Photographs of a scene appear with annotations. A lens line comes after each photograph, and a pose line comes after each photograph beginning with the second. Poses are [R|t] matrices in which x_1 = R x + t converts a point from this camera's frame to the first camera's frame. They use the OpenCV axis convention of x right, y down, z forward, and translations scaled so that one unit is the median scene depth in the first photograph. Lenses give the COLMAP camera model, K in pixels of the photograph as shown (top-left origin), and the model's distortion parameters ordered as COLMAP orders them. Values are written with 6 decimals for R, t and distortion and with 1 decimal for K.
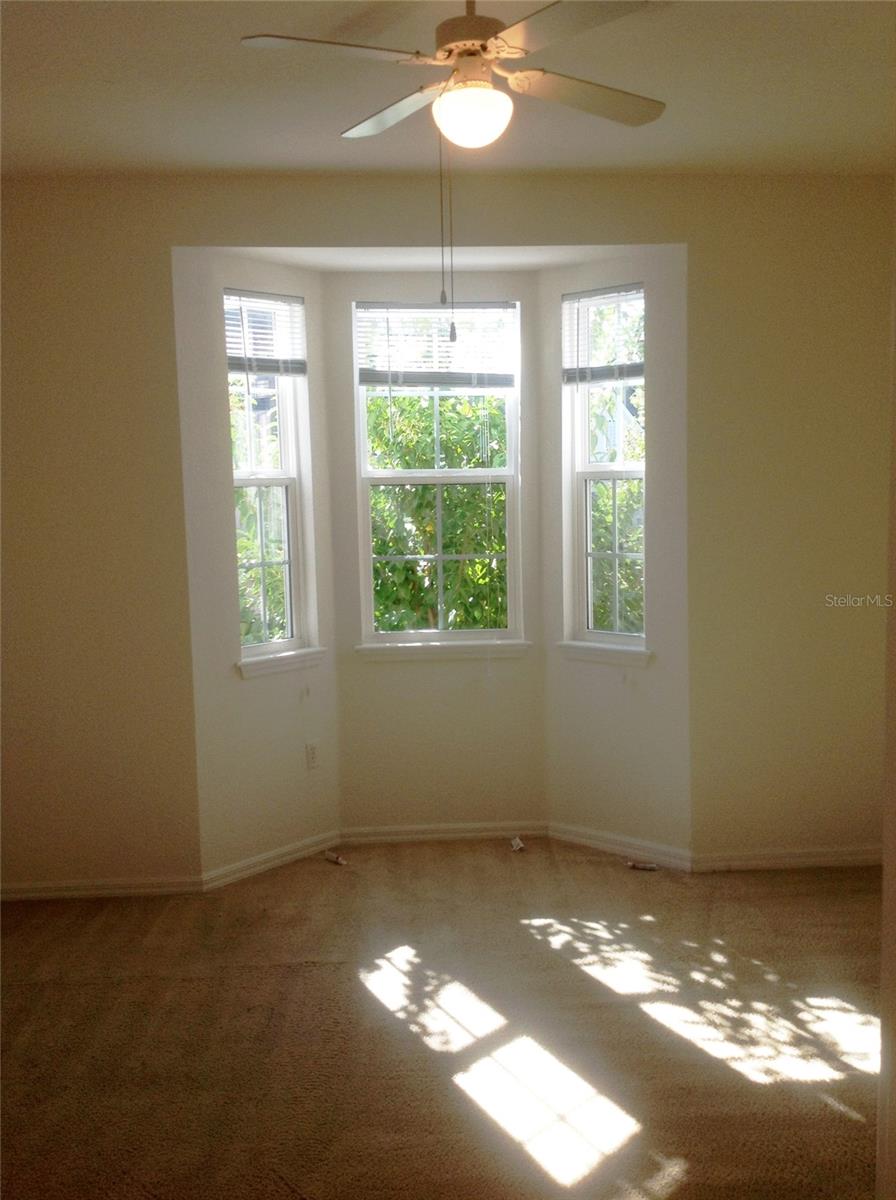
lens RADIAL K [[1151.6, 0, 397.8], [0, 1151.6, 588.7], [0, 0, 1]] dist [0.222307, -0.513869]
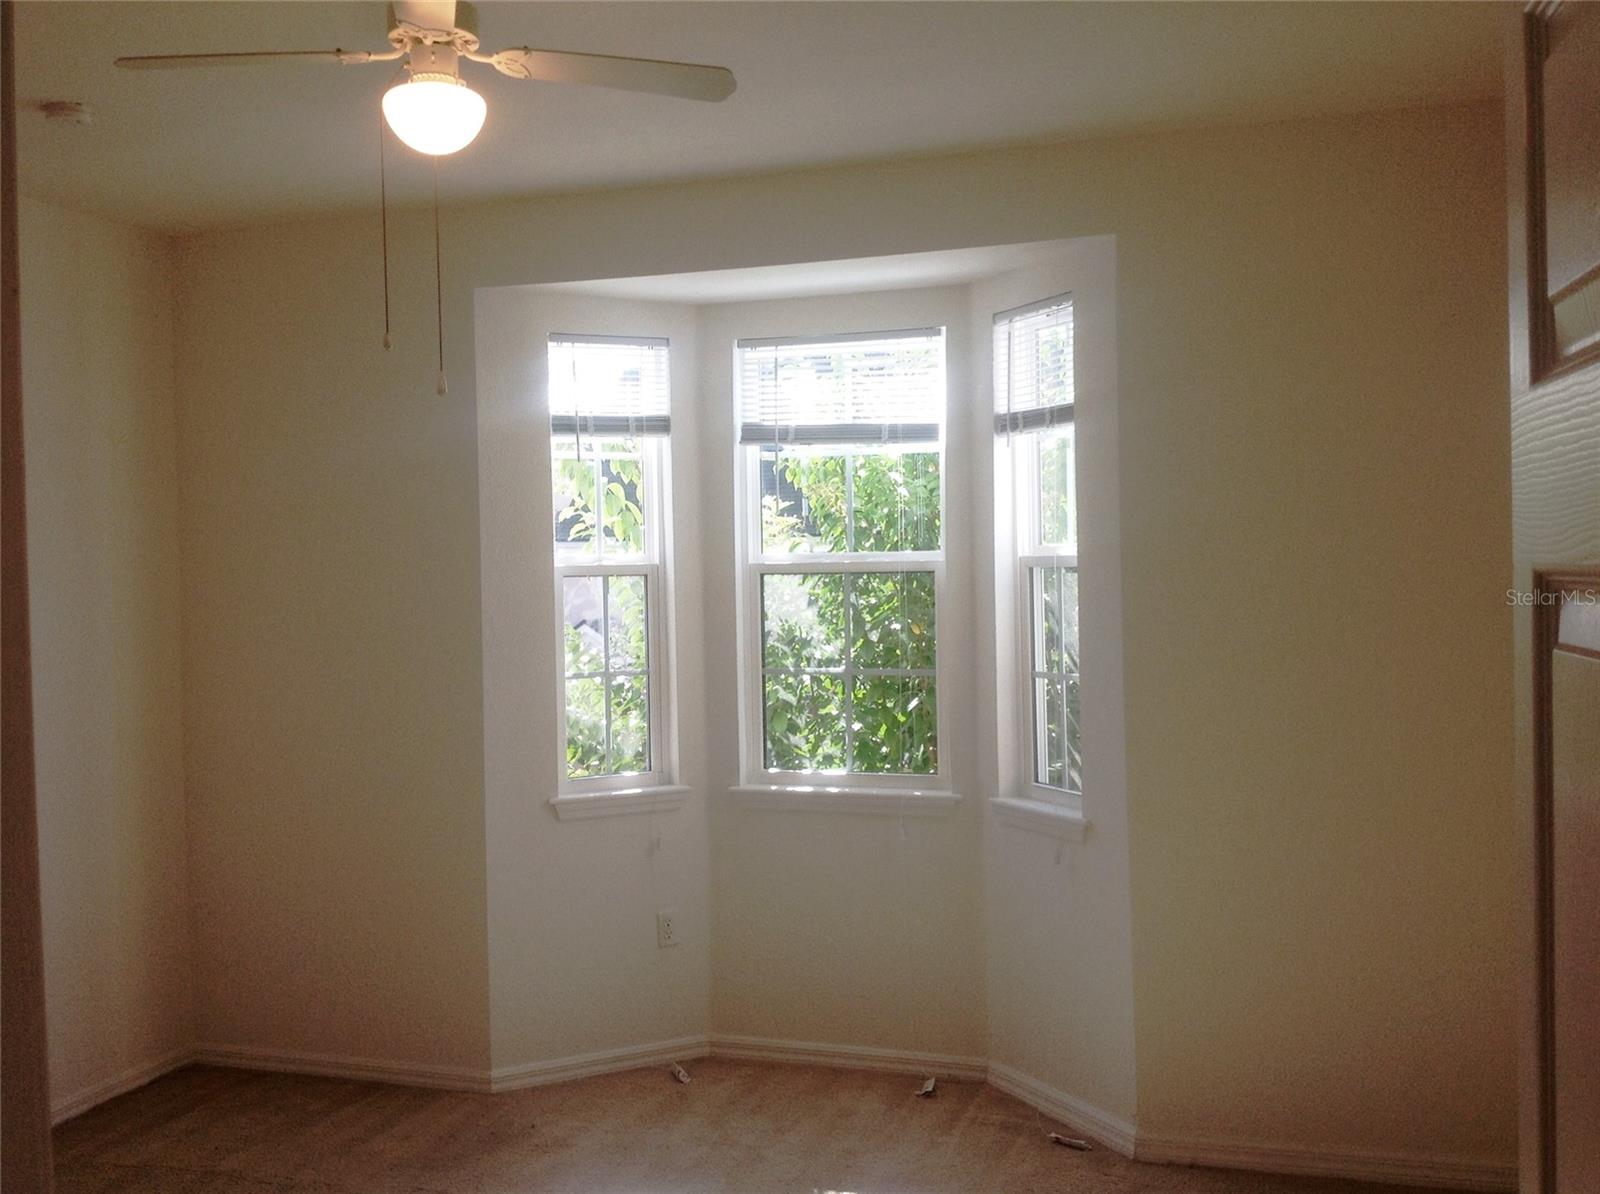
lens RADIAL K [[1535.5, 0, 789.0], [0, 1535.5, 592.3], [0, 0, 1]] dist [0.222307, -0.513869]
pose [[0.921120, 0.007103, -0.389214, 0.400070], [-0.035904, 0.997122, -0.066775, -0.011294], [0.387620, 0.075482, 0.918724, 0.083817]]
